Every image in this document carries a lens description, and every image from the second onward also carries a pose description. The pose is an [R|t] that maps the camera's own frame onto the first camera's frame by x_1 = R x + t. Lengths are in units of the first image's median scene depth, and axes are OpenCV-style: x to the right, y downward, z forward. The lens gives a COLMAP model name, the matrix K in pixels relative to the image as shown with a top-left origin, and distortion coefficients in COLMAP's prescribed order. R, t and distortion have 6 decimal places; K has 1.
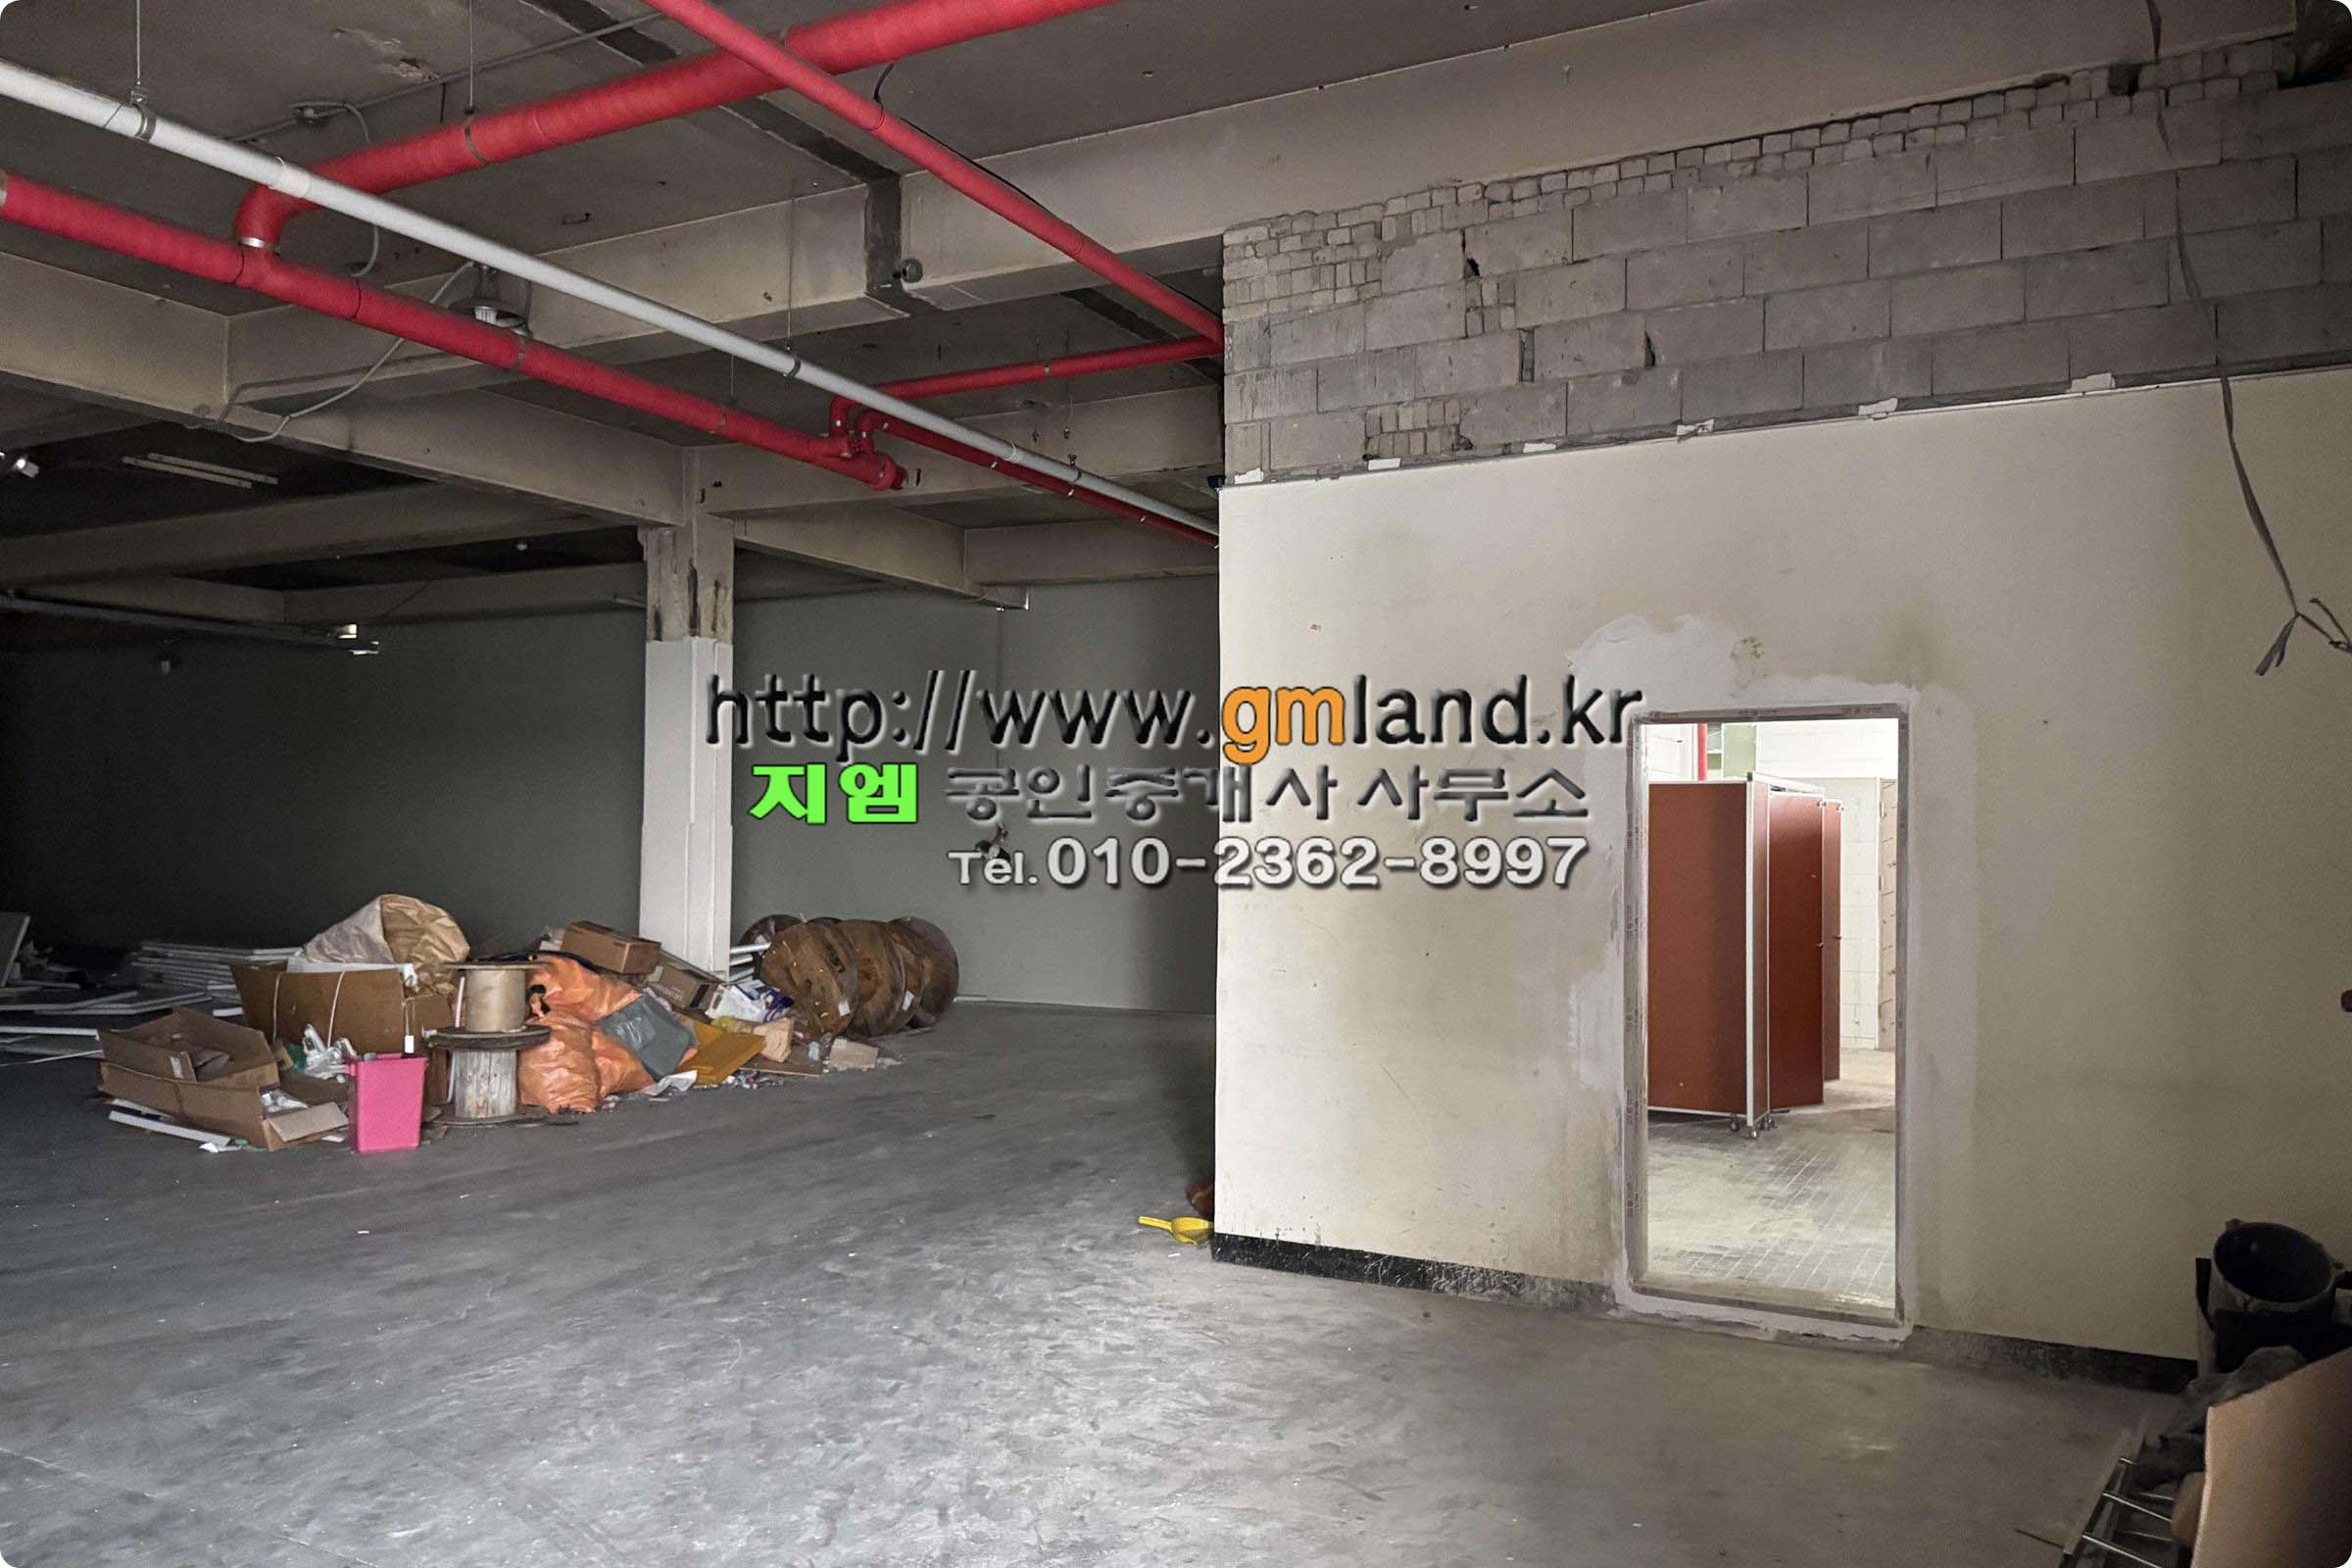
lens RADIAL K [[1669.5, 0, 1173.9], [0, 1669.5, 819.4], [0, 0, 1]] dist [-0.011619, -0.009280]
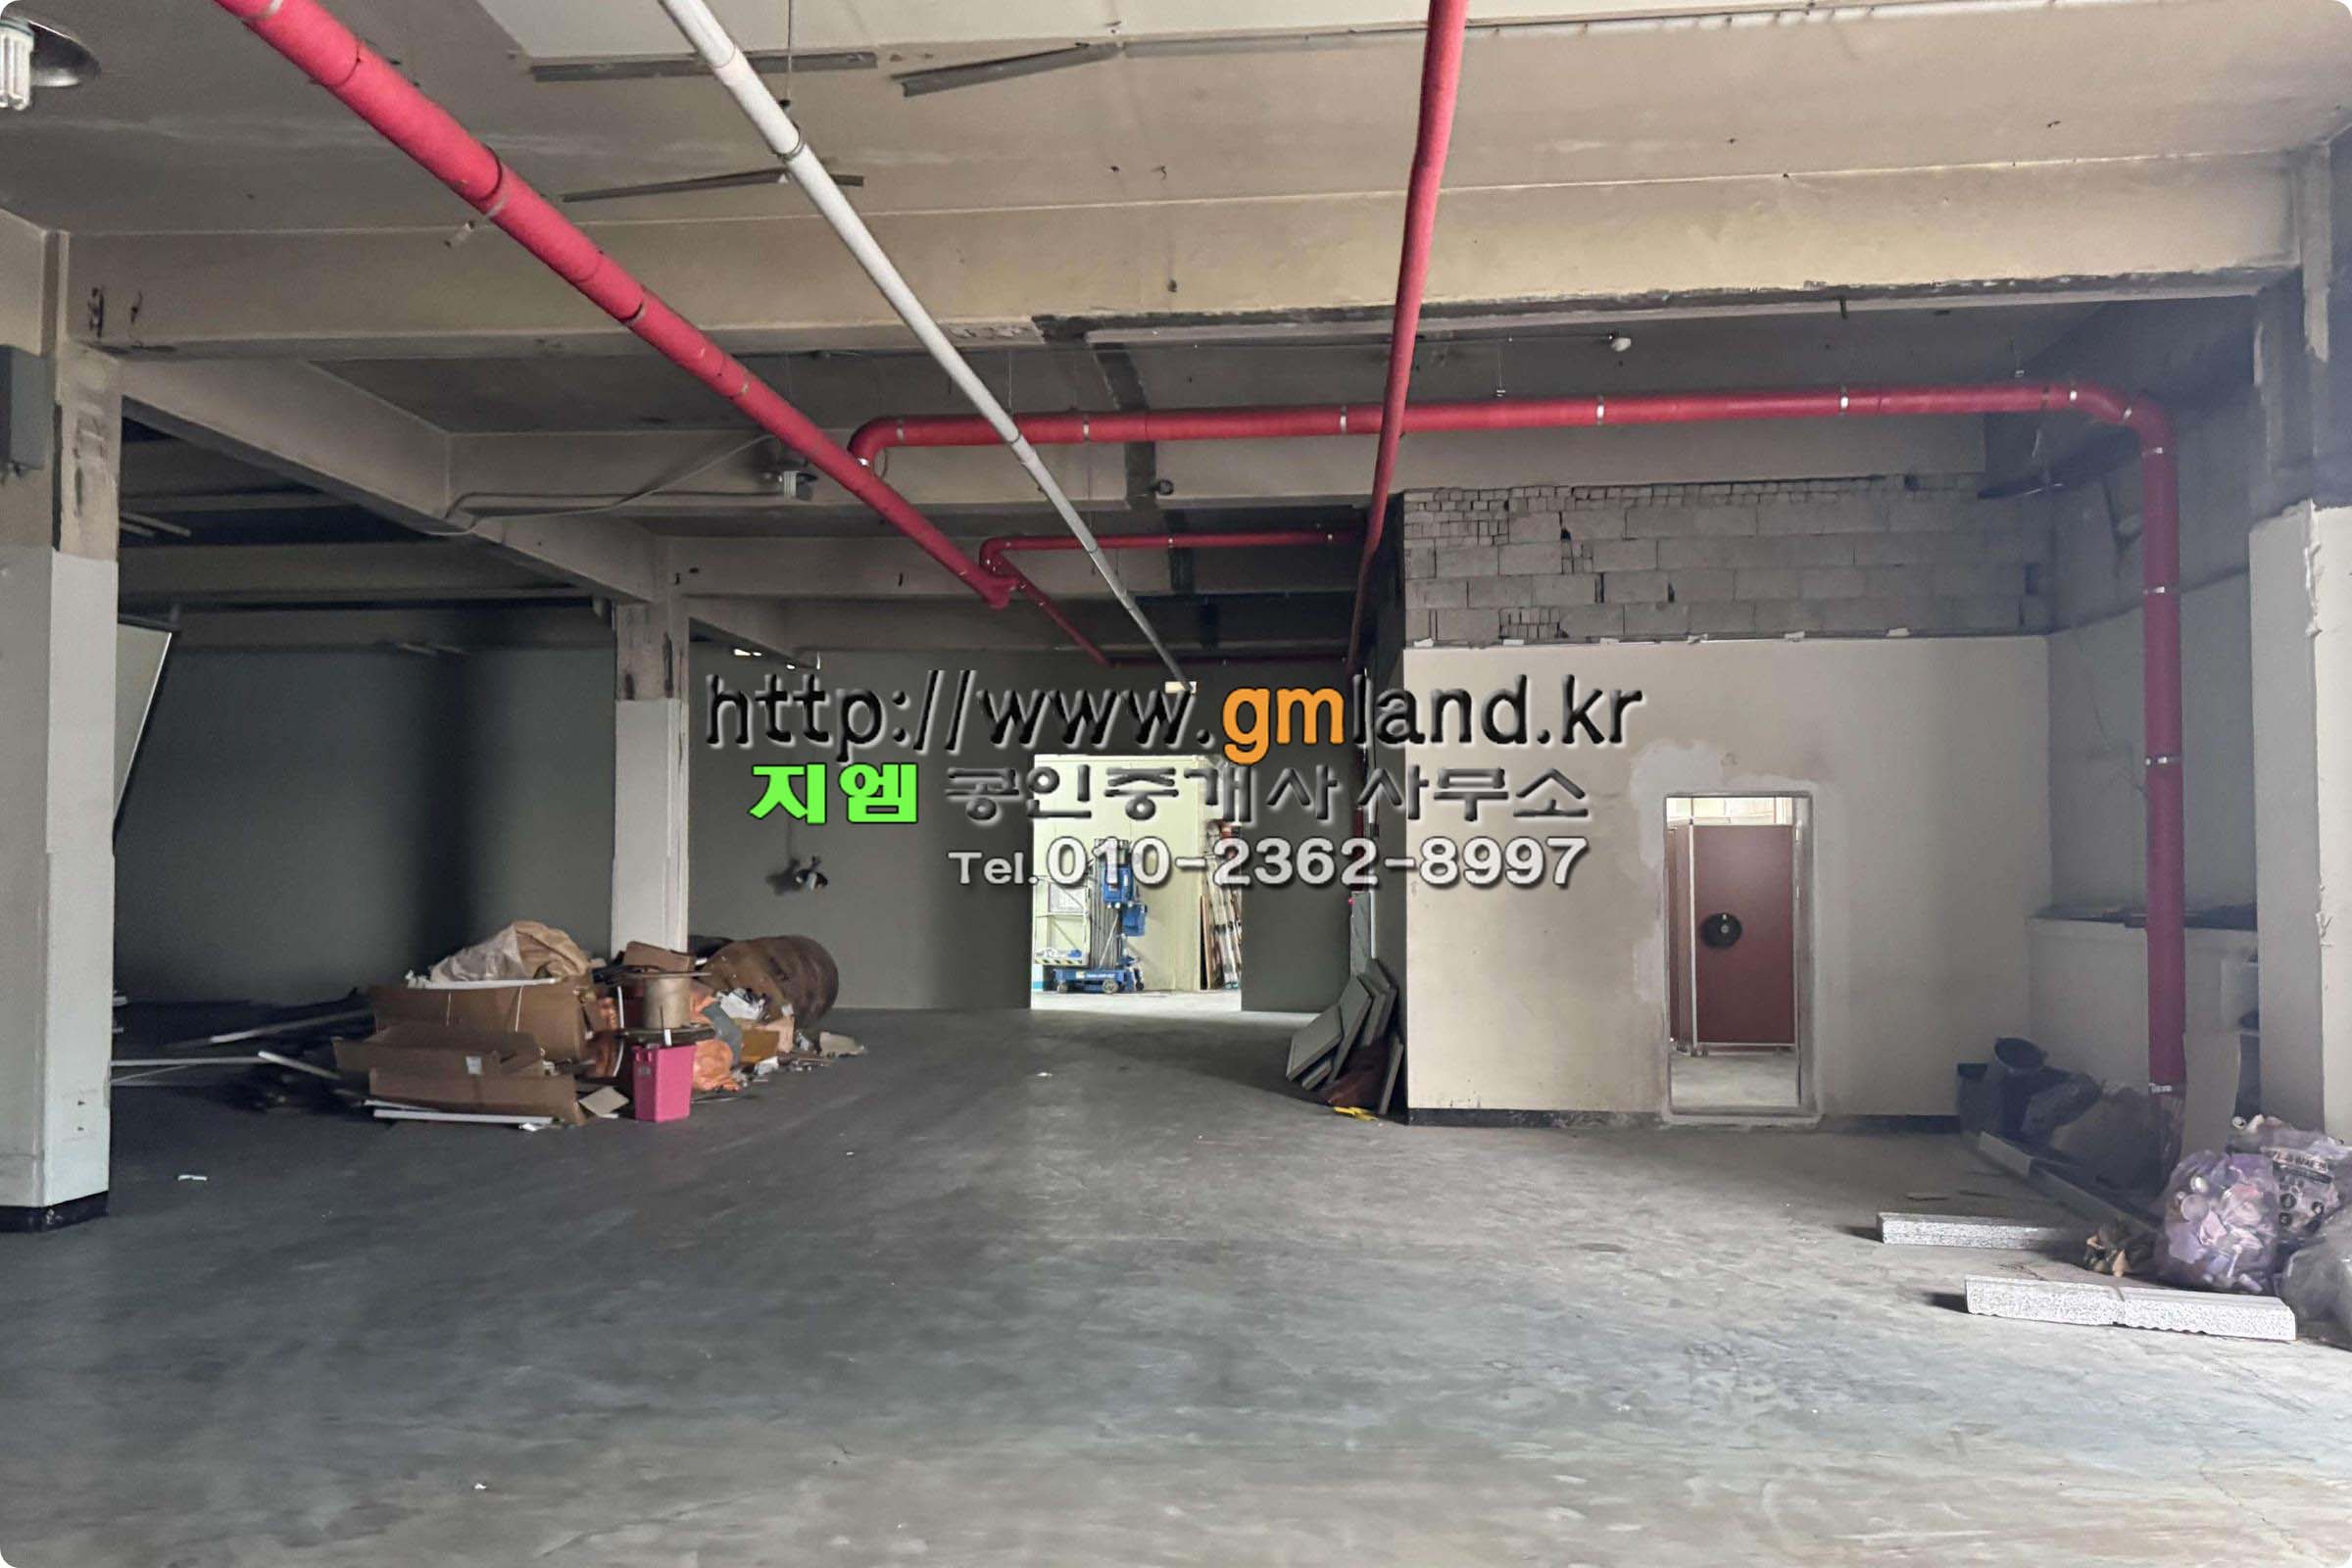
lens RADIAL K [[1744.6, 0, 1065.9], [0, 1744.6, 783.7], [0, 0, 1]] dist [0.004091, 0.000435]
pose [[0.930621, 0.005597, 0.365943, -0.920083], [0.006822, 0.999444, -0.032633, -0.013998], [-0.365922, 0.032865, 0.930065, -0.468876]]
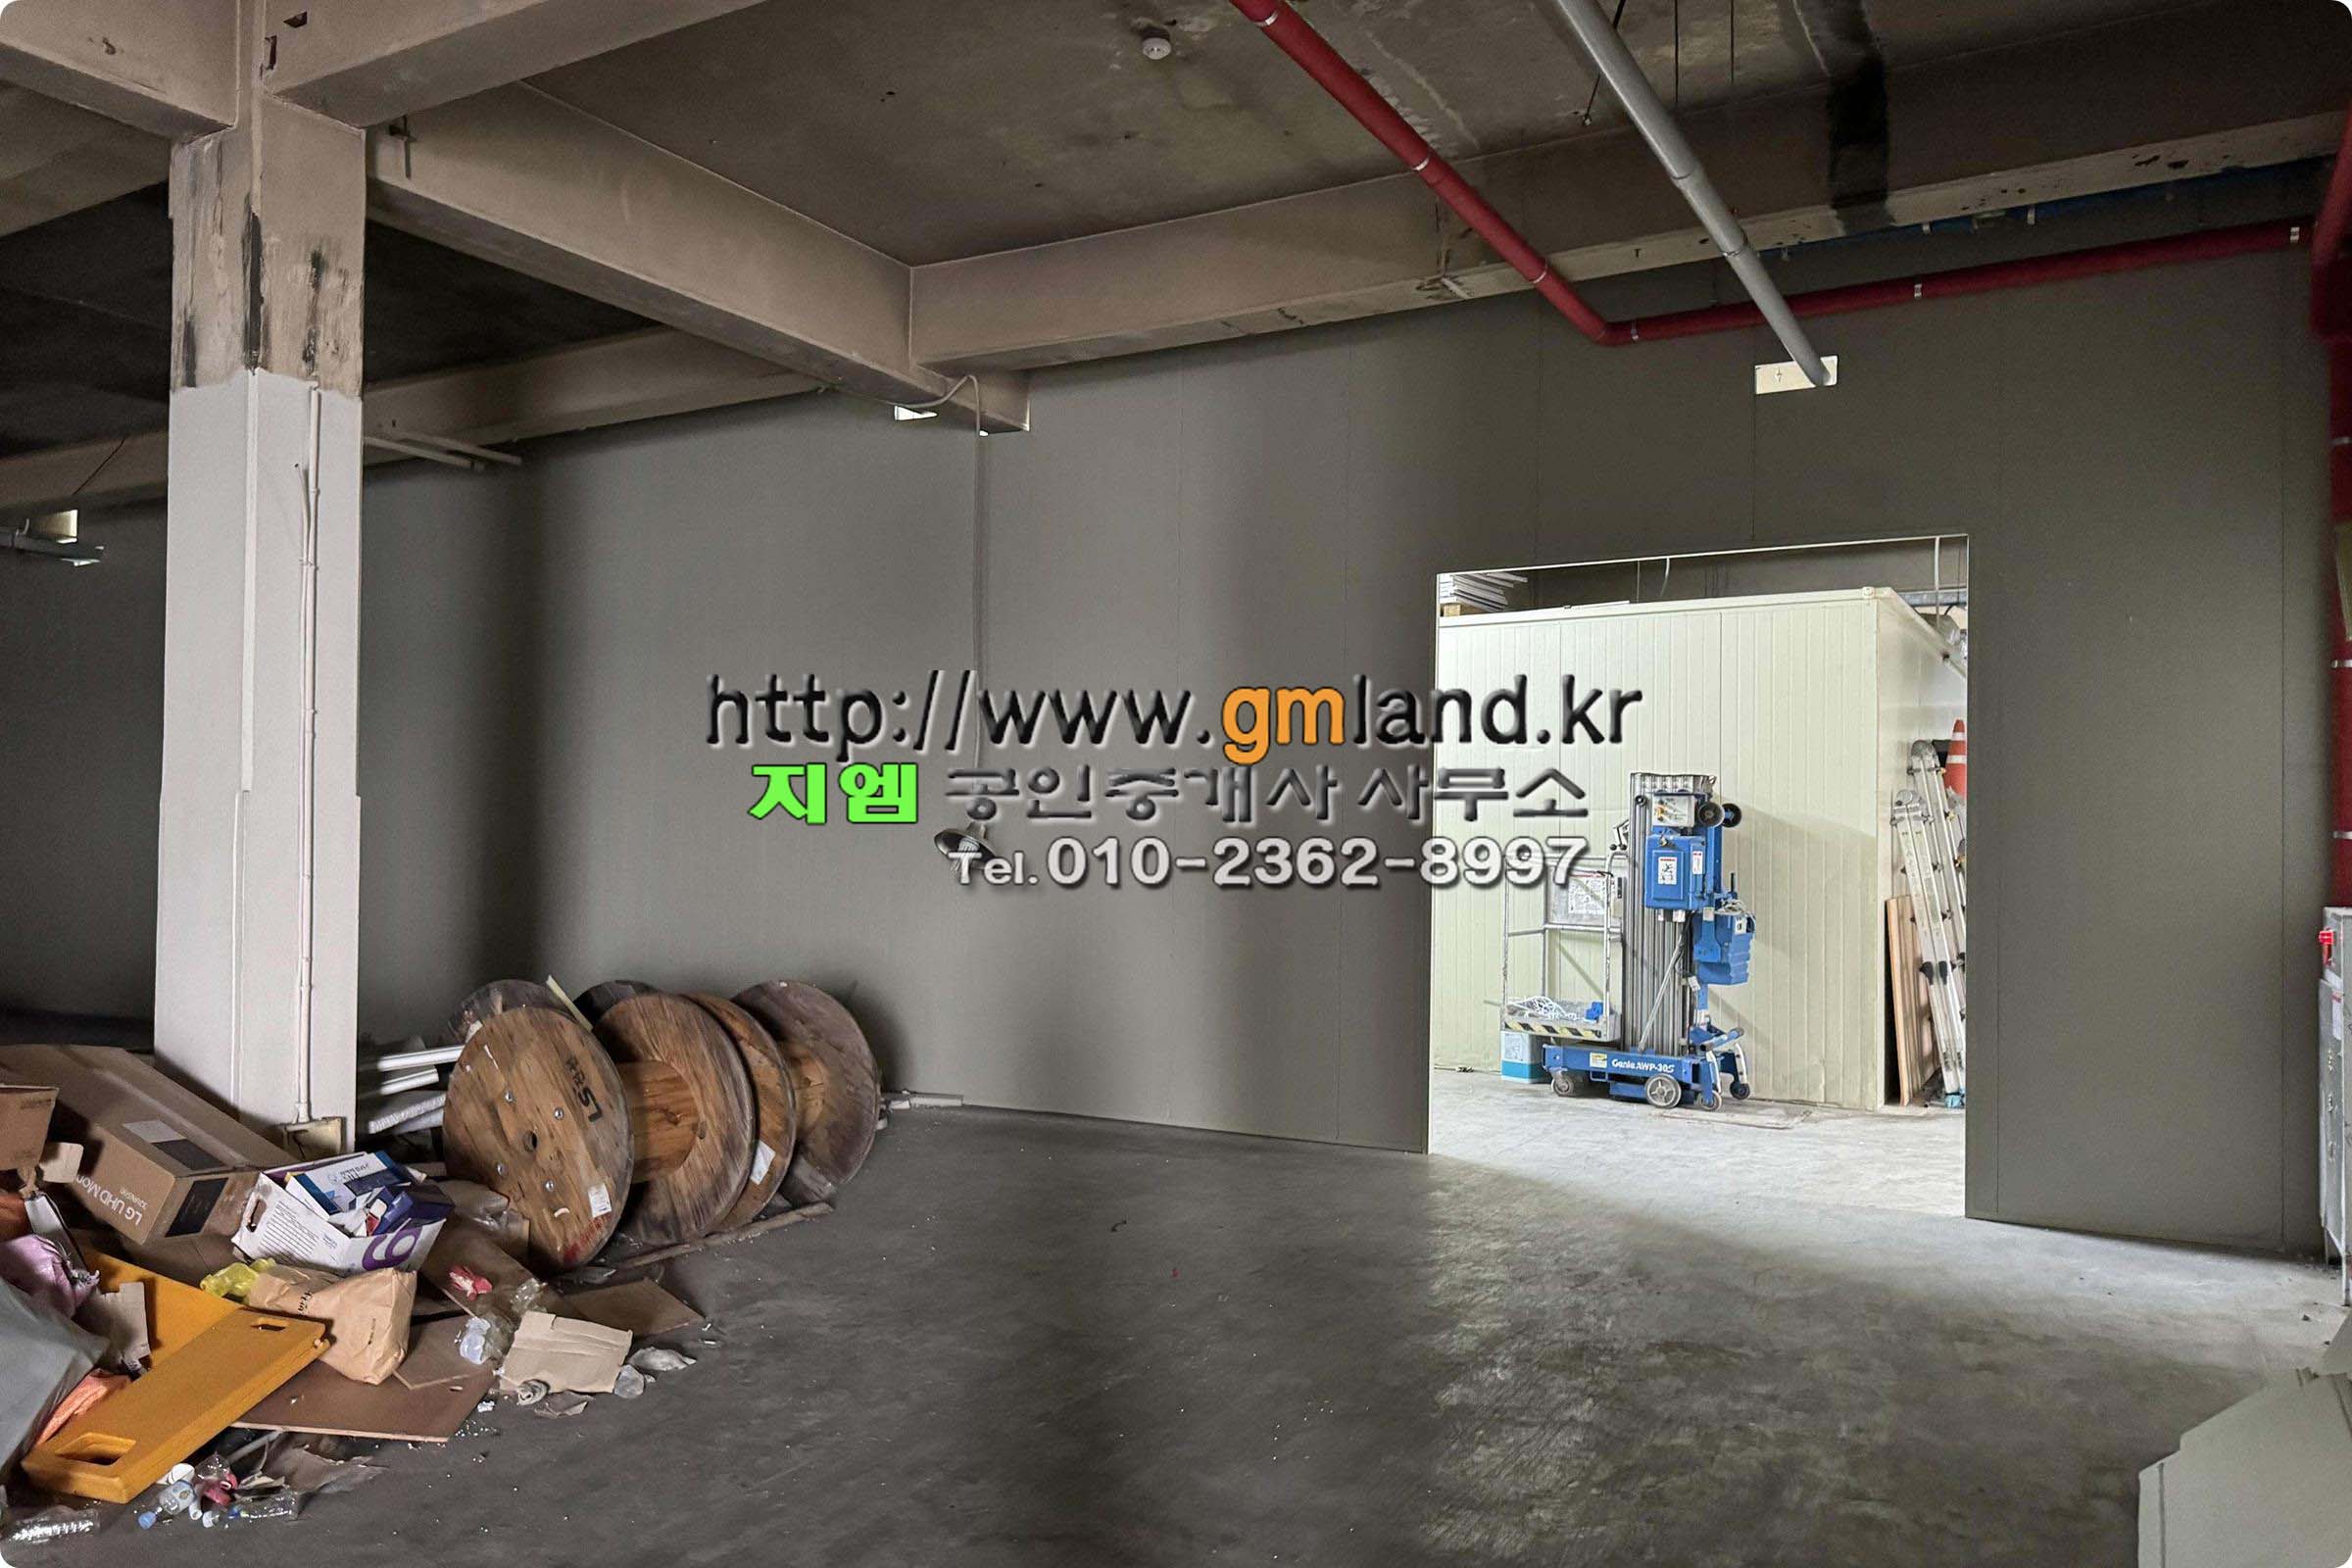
lens RADIAL K [[1669.5, 0, 1173.9], [0, 1669.5, 819.4], [0, 0, 1]] dist [-0.011619, -0.009280]
pose [[0.999985, -0.005512, -0.000149, -0.084240], [0.005512, 0.999985, -0.000018, 0.022190], [0.000149, 0.000017, 1.000000, 1.078156]]
